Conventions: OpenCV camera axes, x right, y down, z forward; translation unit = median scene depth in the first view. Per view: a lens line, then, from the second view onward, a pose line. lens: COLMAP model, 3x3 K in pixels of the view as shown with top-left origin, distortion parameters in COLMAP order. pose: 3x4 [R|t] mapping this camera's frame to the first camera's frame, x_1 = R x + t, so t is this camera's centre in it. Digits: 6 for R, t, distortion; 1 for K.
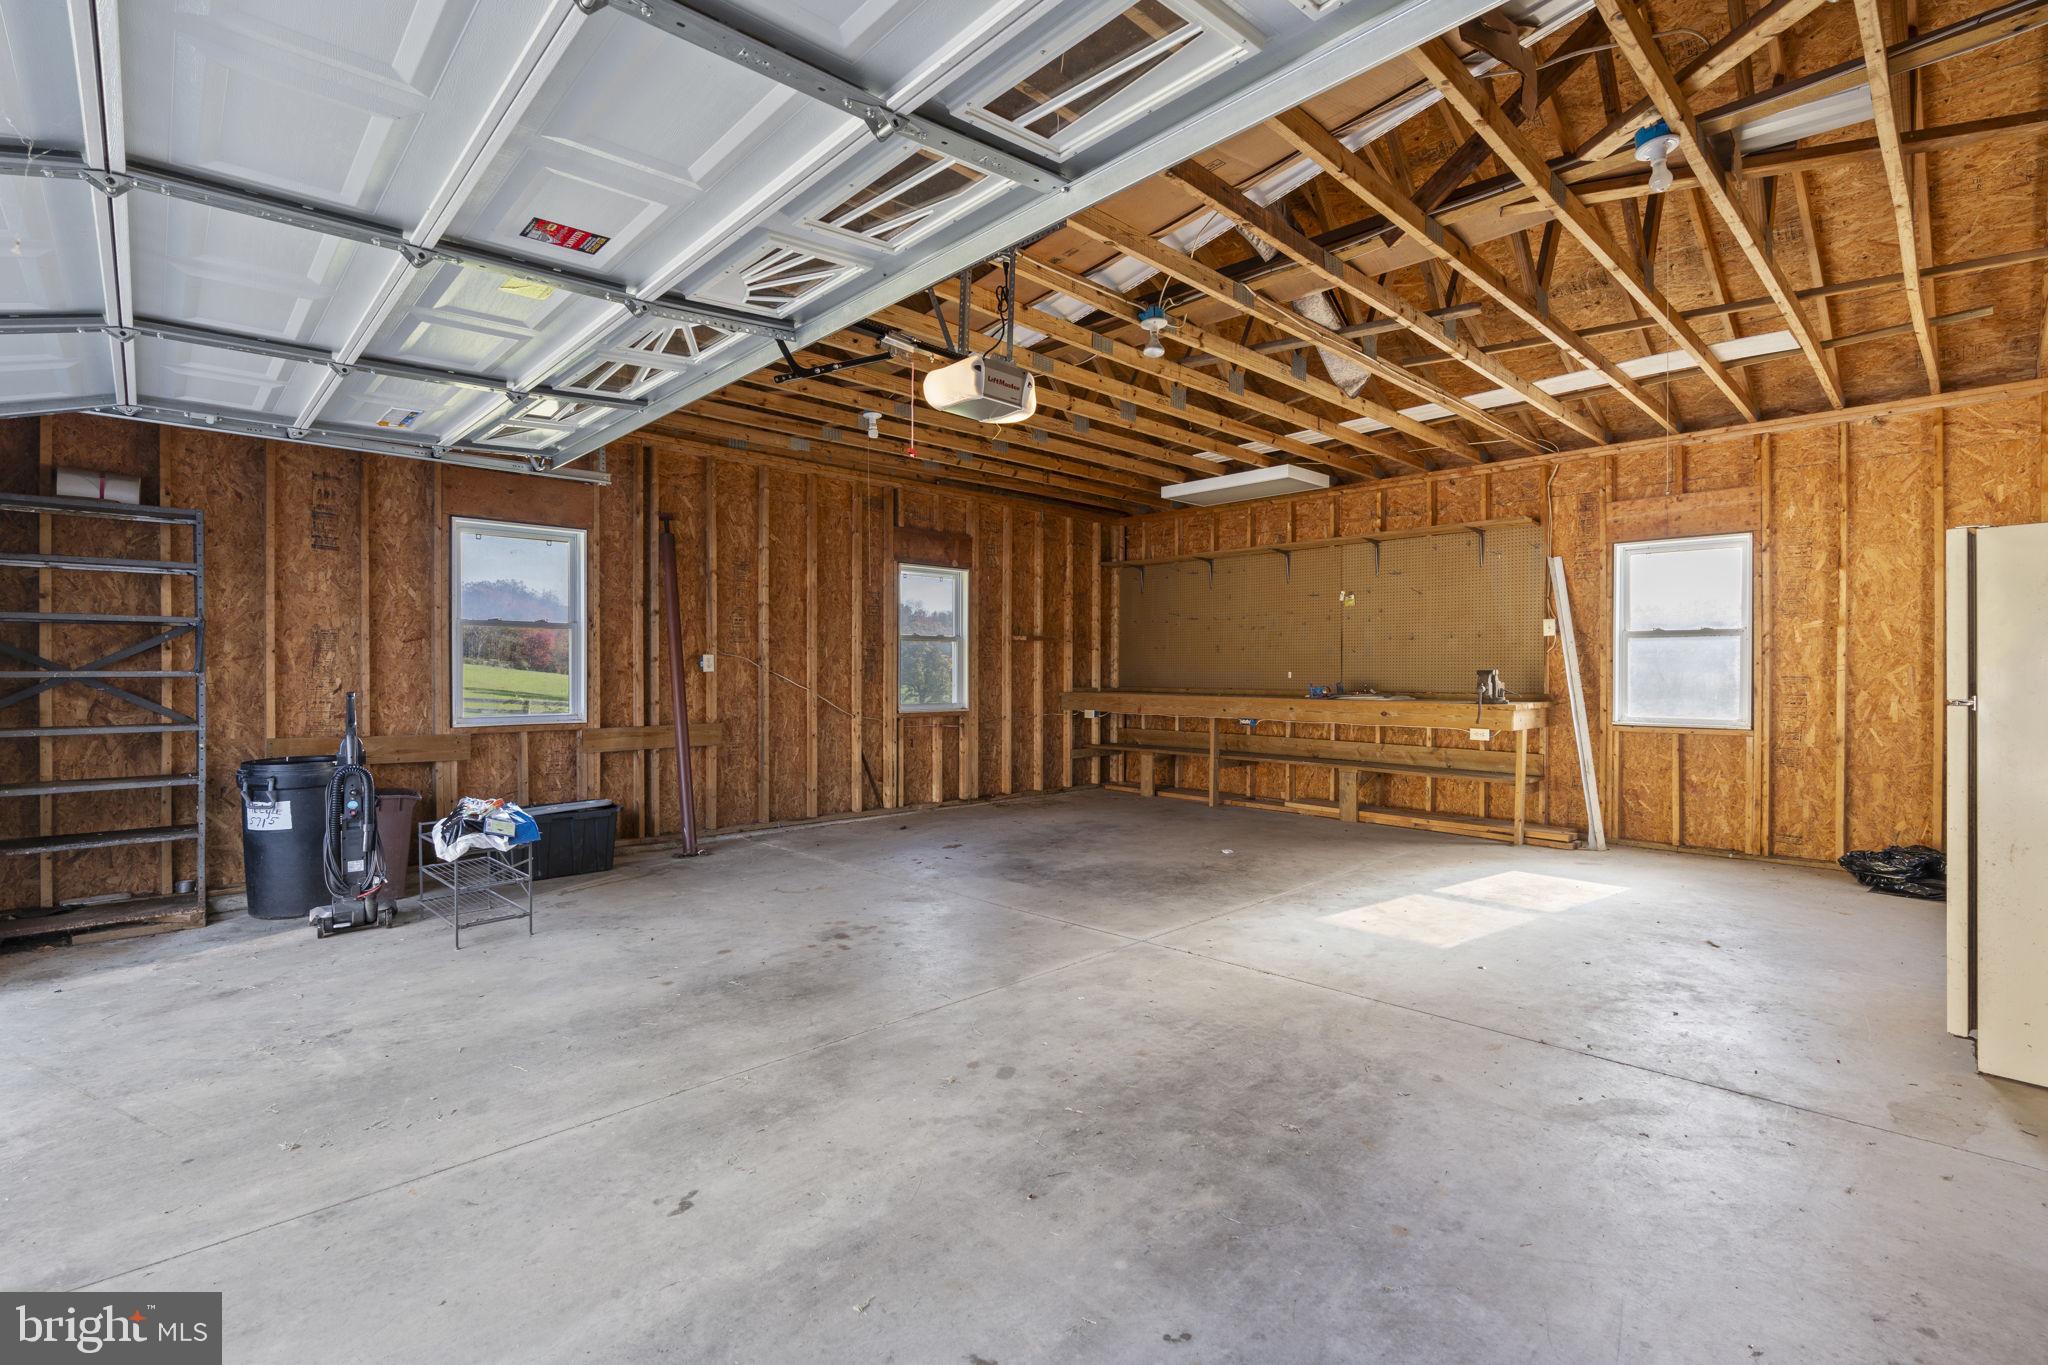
lens RADIAL K [[919.7, 0, 1011.3], [0, 919.7, 689.8], [0, 0, 1]] dist [-0.020443, 0.006312]
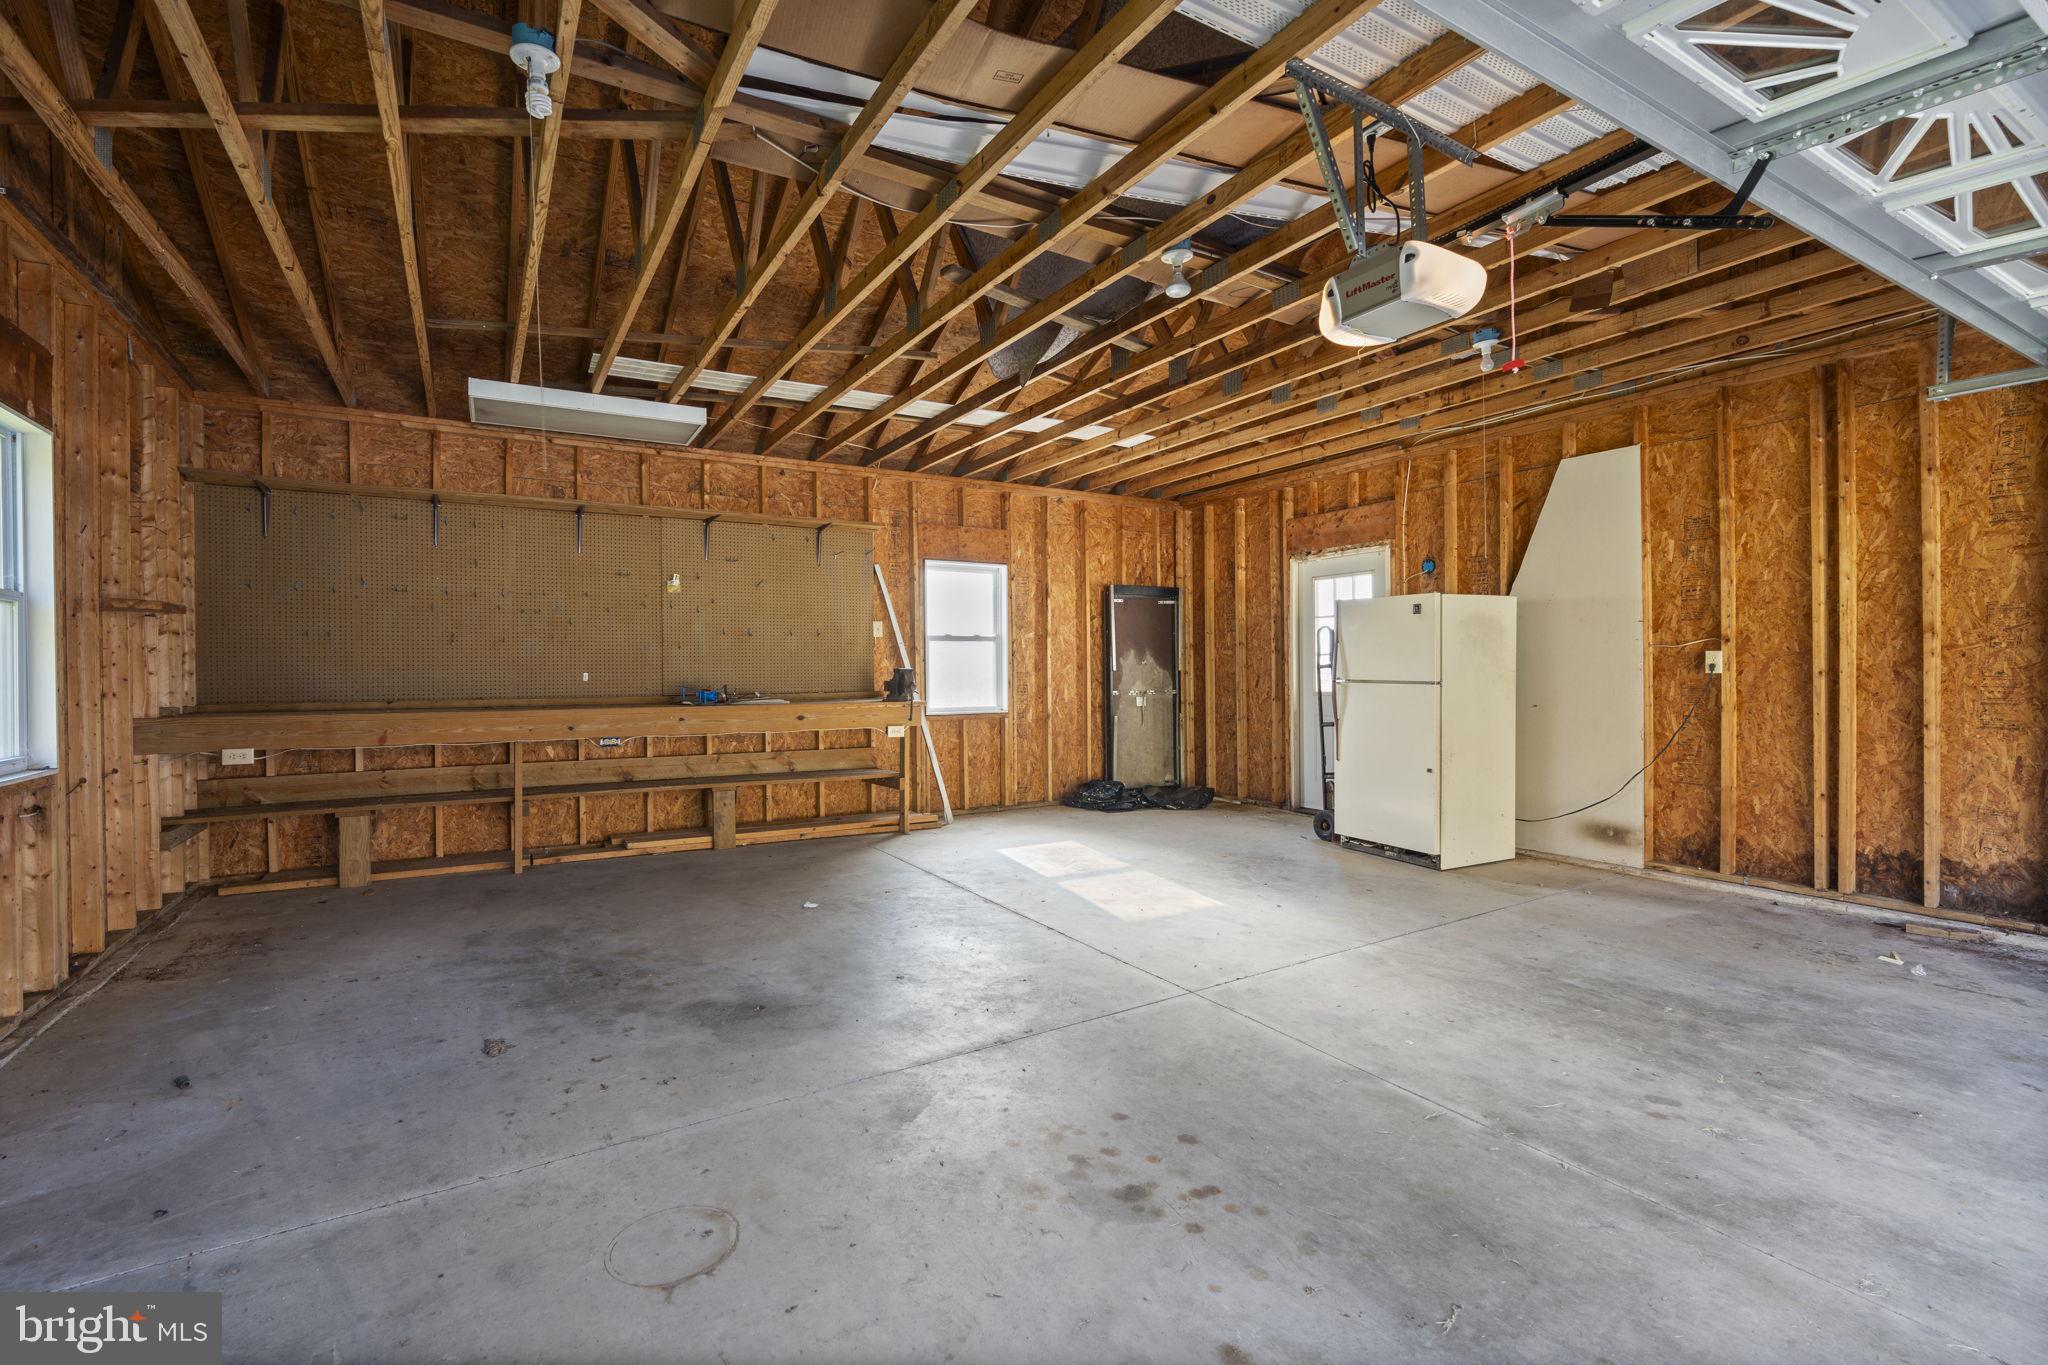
lens RADIAL K [[919.7, 0, 1011.3], [0, 919.7, 689.8], [0, 0, 1]] dist [-0.020443, 0.006312]
pose [[0.220264, -0.027065, 0.975065, -0.953056], [0.026595, 0.999410, 0.021733, -0.034588], [-0.975078, 0.021145, 0.220853, 1.309628]]
